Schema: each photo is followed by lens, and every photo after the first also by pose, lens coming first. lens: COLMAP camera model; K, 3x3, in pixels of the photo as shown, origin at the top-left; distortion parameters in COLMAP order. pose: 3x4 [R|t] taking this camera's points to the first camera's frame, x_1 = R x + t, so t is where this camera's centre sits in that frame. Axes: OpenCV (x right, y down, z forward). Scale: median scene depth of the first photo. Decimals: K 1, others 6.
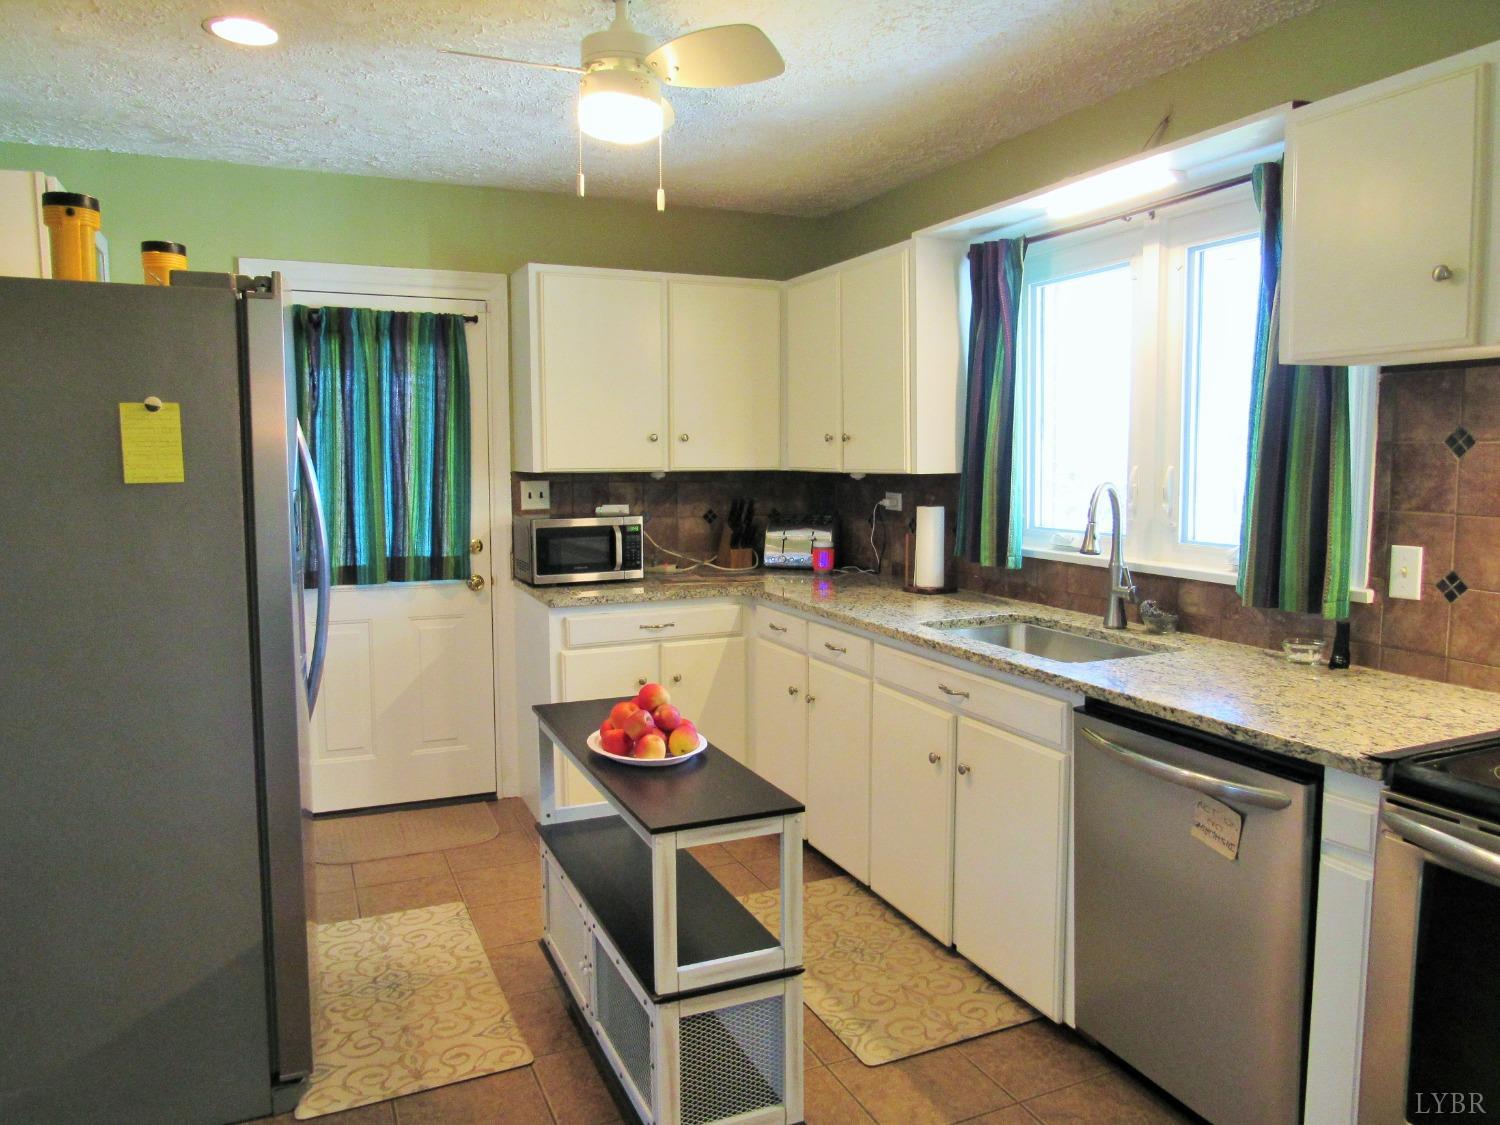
lens RADIAL K [[1085.3, 0, 758.5], [0, 1085.3, 554.7], [0, 0, 1]] dist [-0.029769, 0.002127]
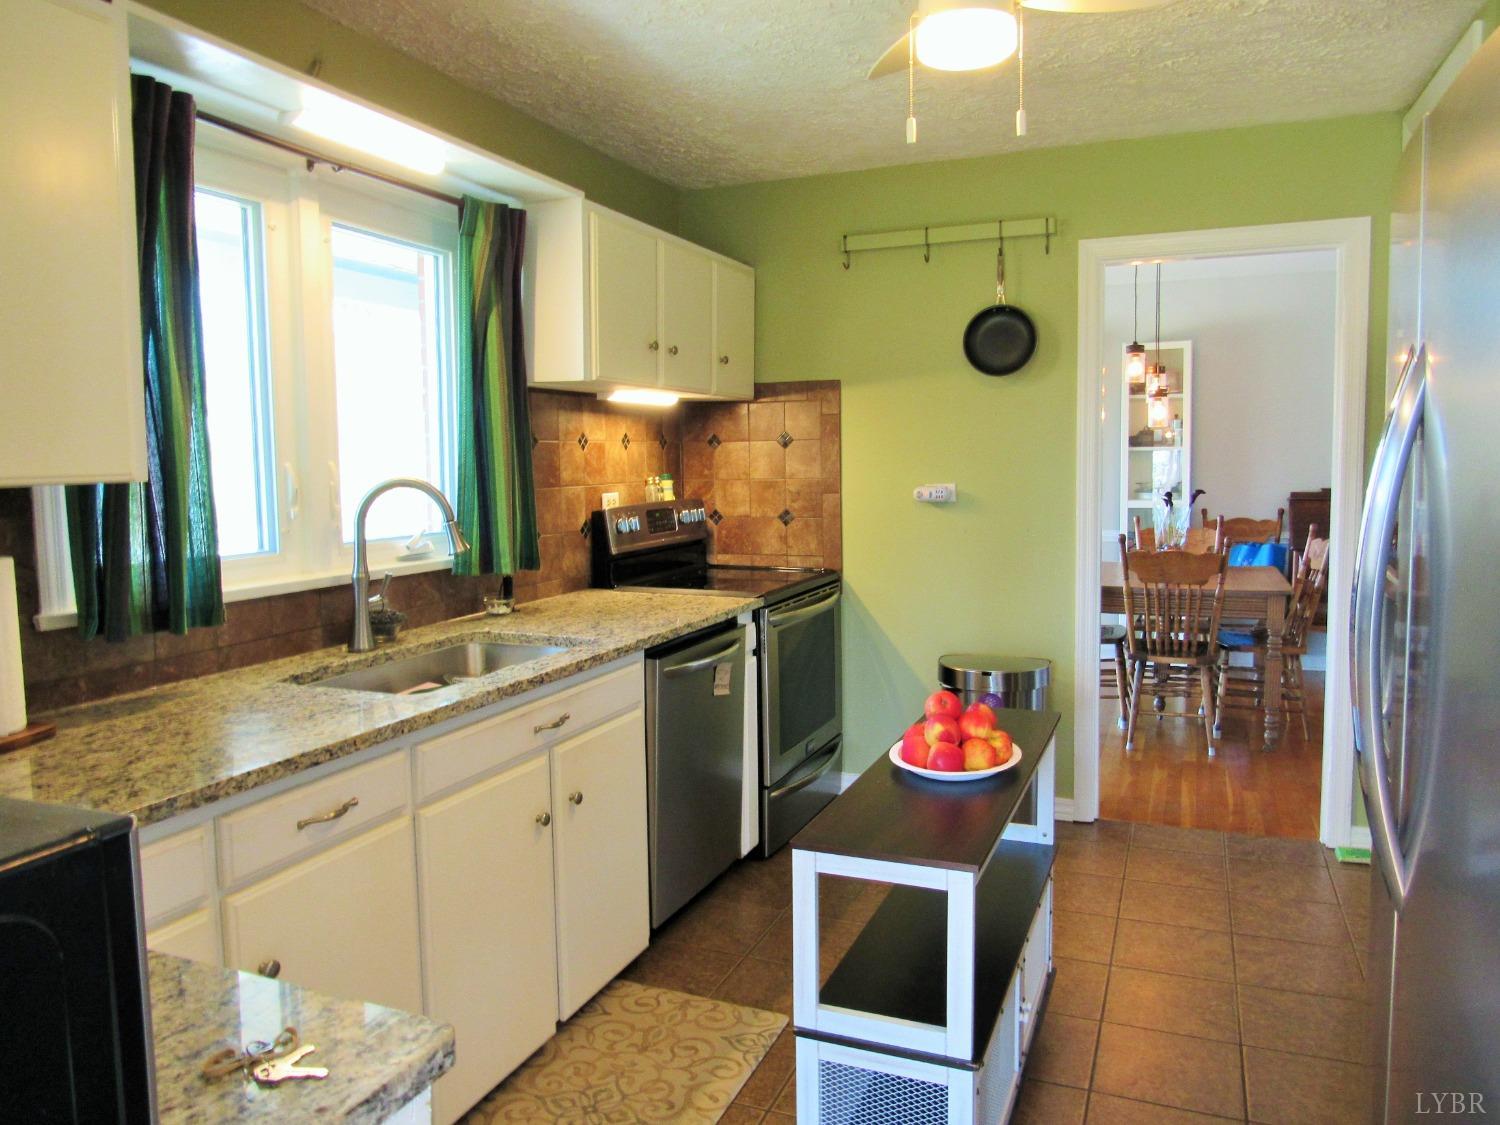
lens RADIAL K [[1085.3, 0, 753.7], [0, 1085.3, 563.3], [0, 0, 1]] dist [-0.029769, 0.002127]
pose [[-0.698615, -0.051409, 0.713649, -0.526229], [0.086210, 0.984101, 0.155286, -0.114234], [-0.710285, 0.170009, -0.683075, 1.452396]]
